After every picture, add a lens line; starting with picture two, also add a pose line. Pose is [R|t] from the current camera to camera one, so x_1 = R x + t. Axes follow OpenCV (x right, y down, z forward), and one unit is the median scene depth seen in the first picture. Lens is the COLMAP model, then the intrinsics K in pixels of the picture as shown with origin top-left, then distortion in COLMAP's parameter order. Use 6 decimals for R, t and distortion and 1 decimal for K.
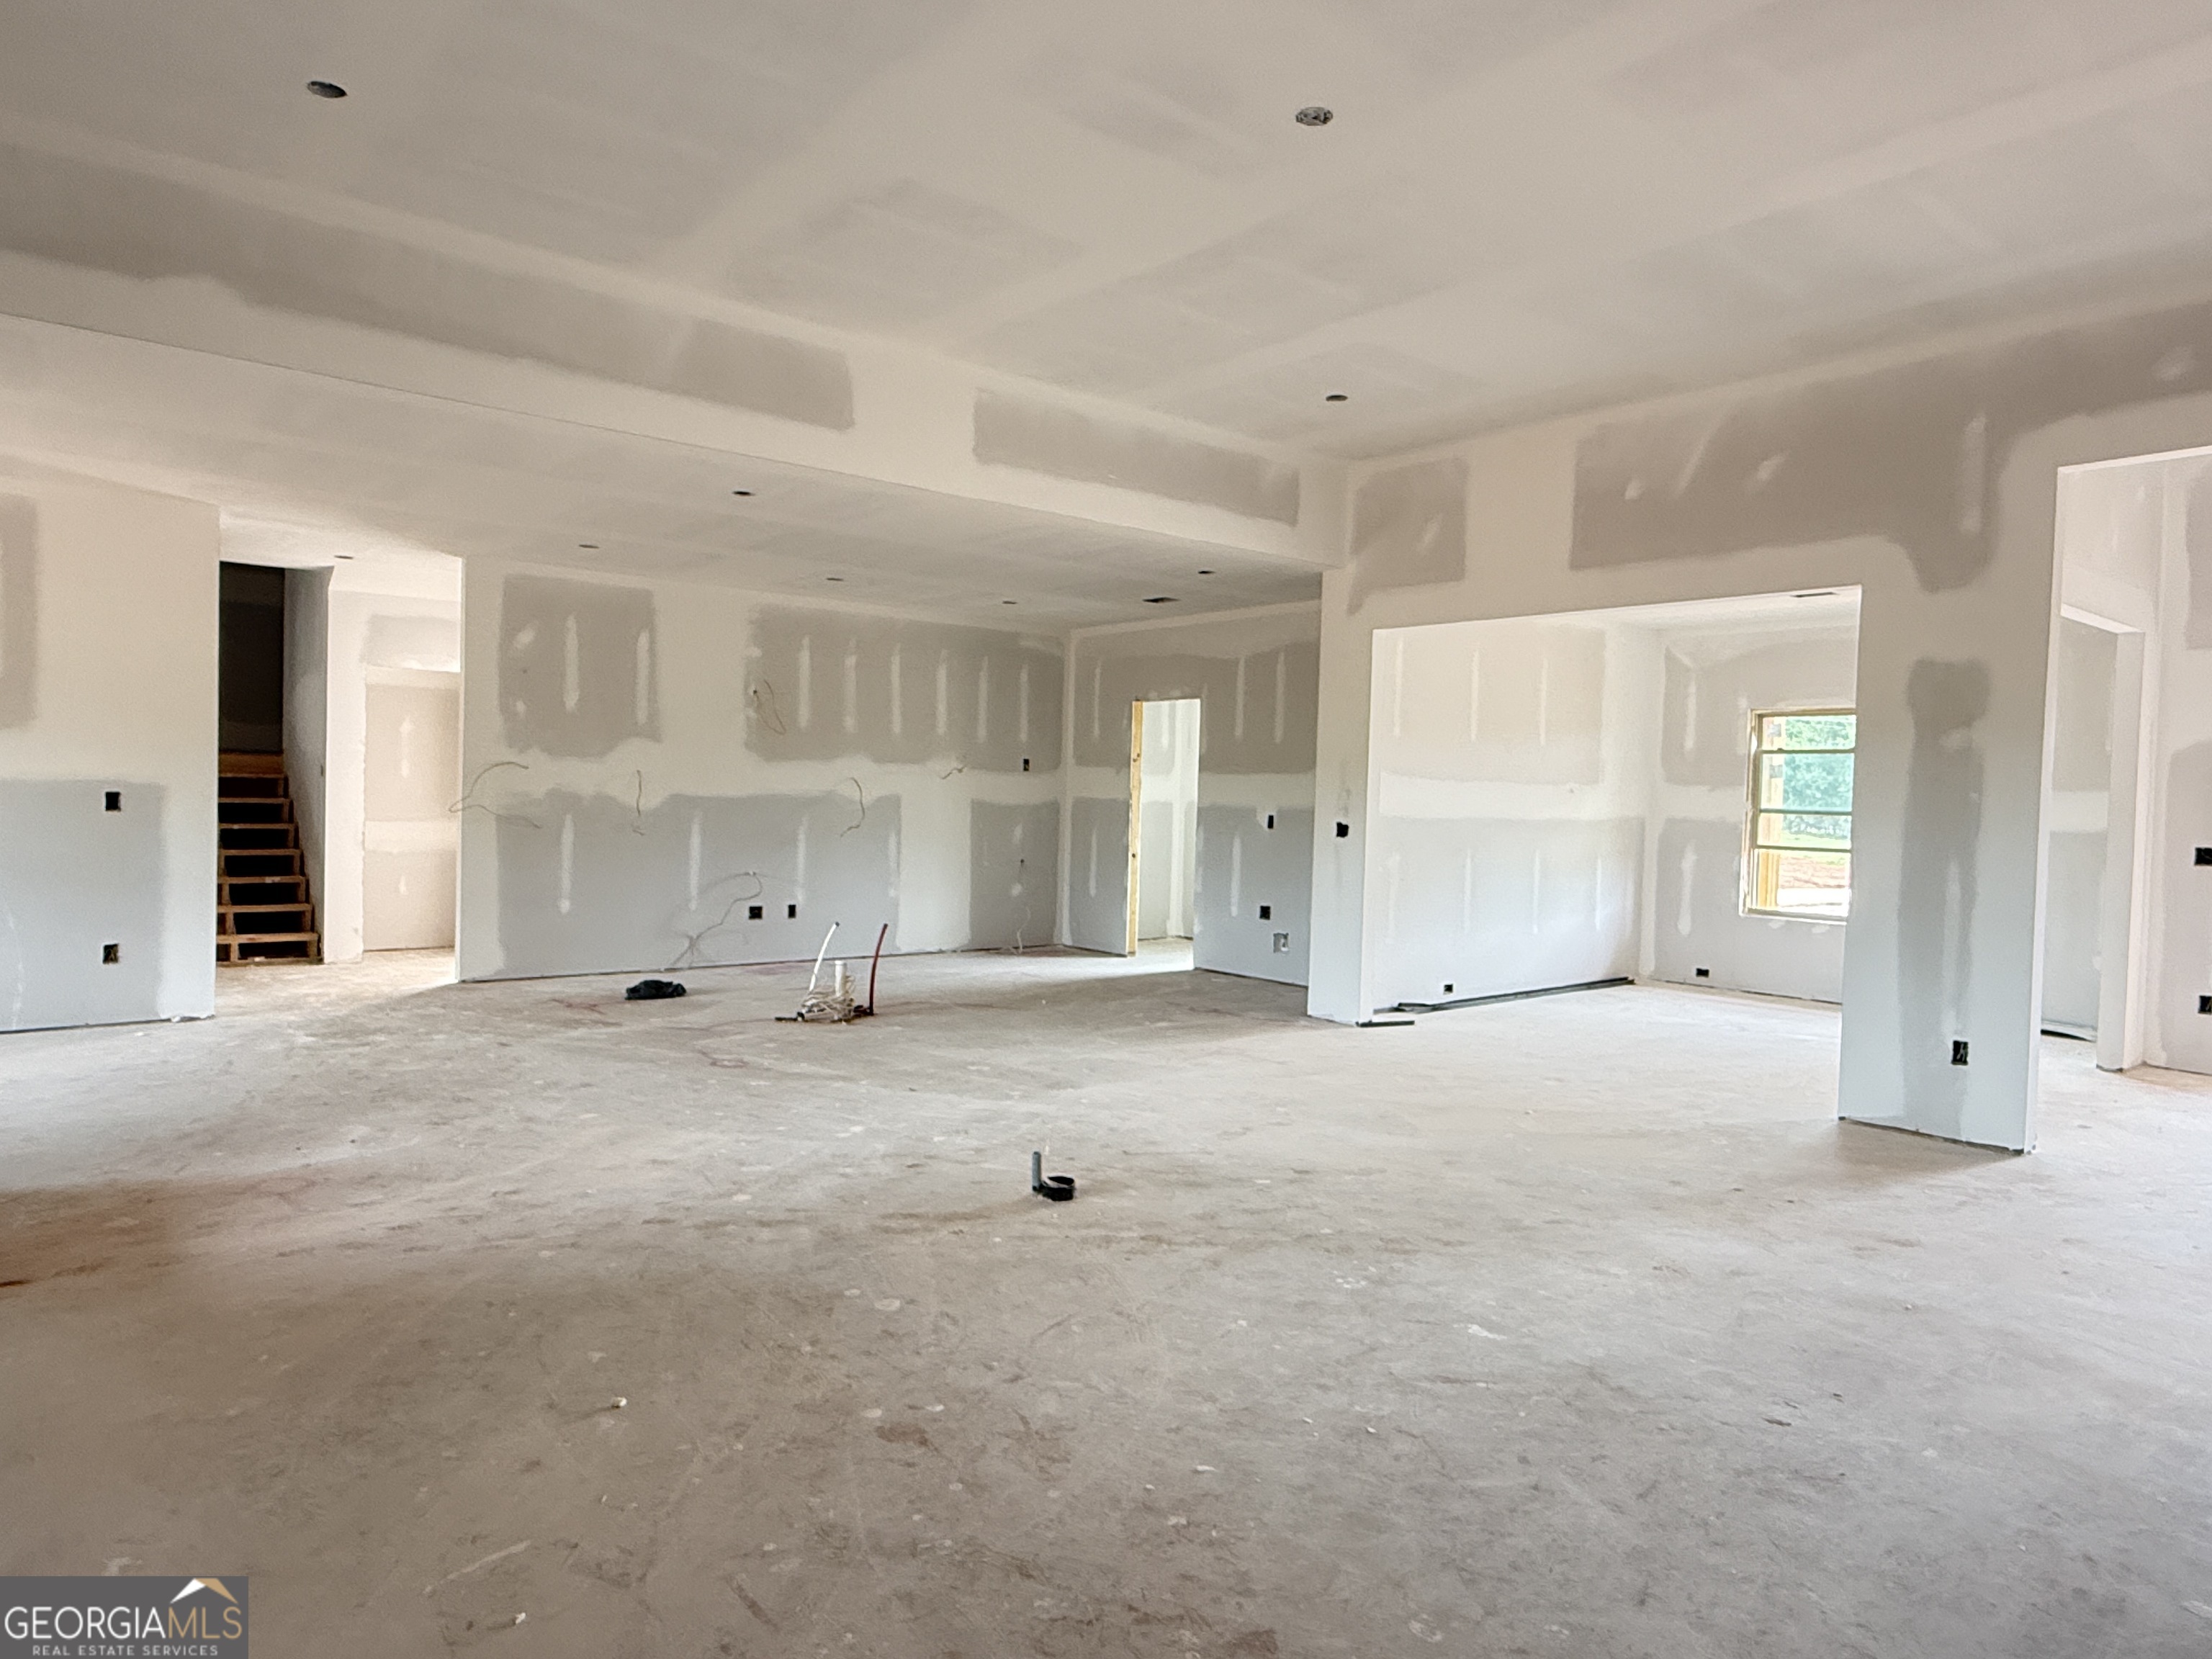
lens RADIAL K [[1356.3, 0, 1106.0], [0, 1356.3, 829.5], [0, 0, 1]] dist [-0.000187, -0.001133]
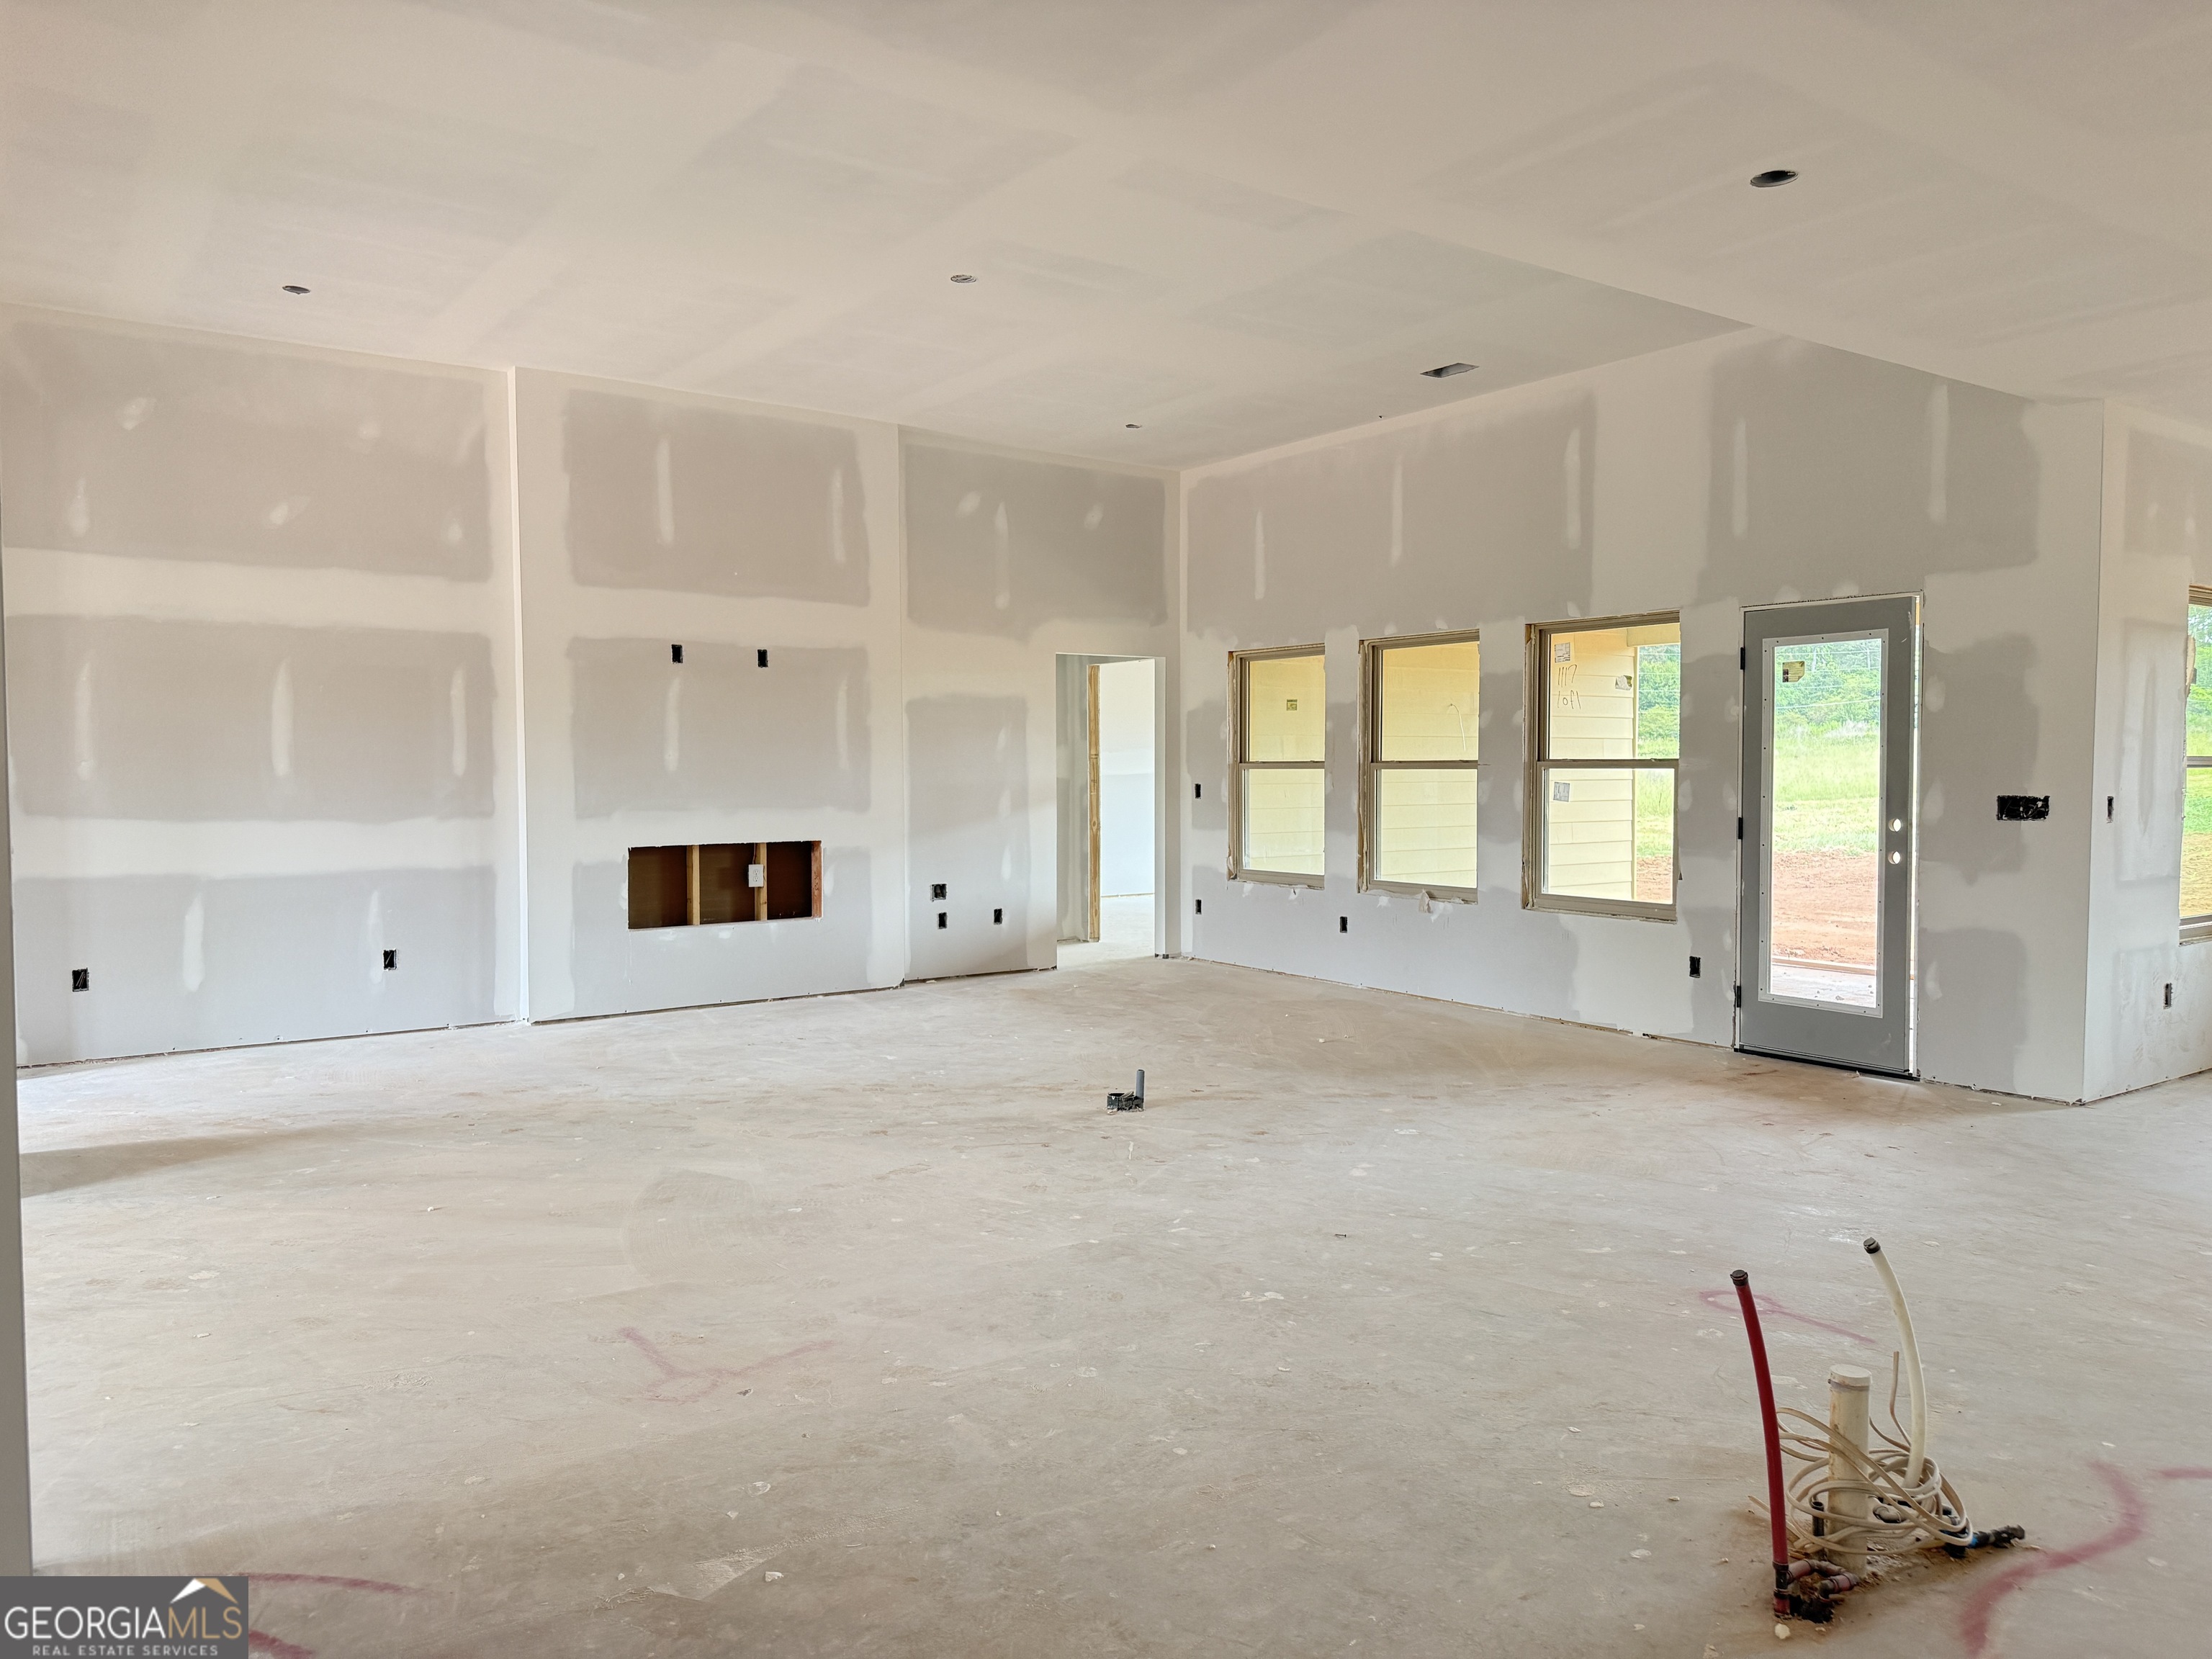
lens RADIAL K [[1540.7, 0, 1099.4], [0, 1540.7, 830.4], [0, 0, 1]] dist [0.122230, -0.185531]
pose [[-0.997673, -0.029485, 0.061483, -0.063748], [-0.025017, 0.997075, 0.072223, -0.045756], [-0.063433, 0.070517, -0.995492, 1.619843]]
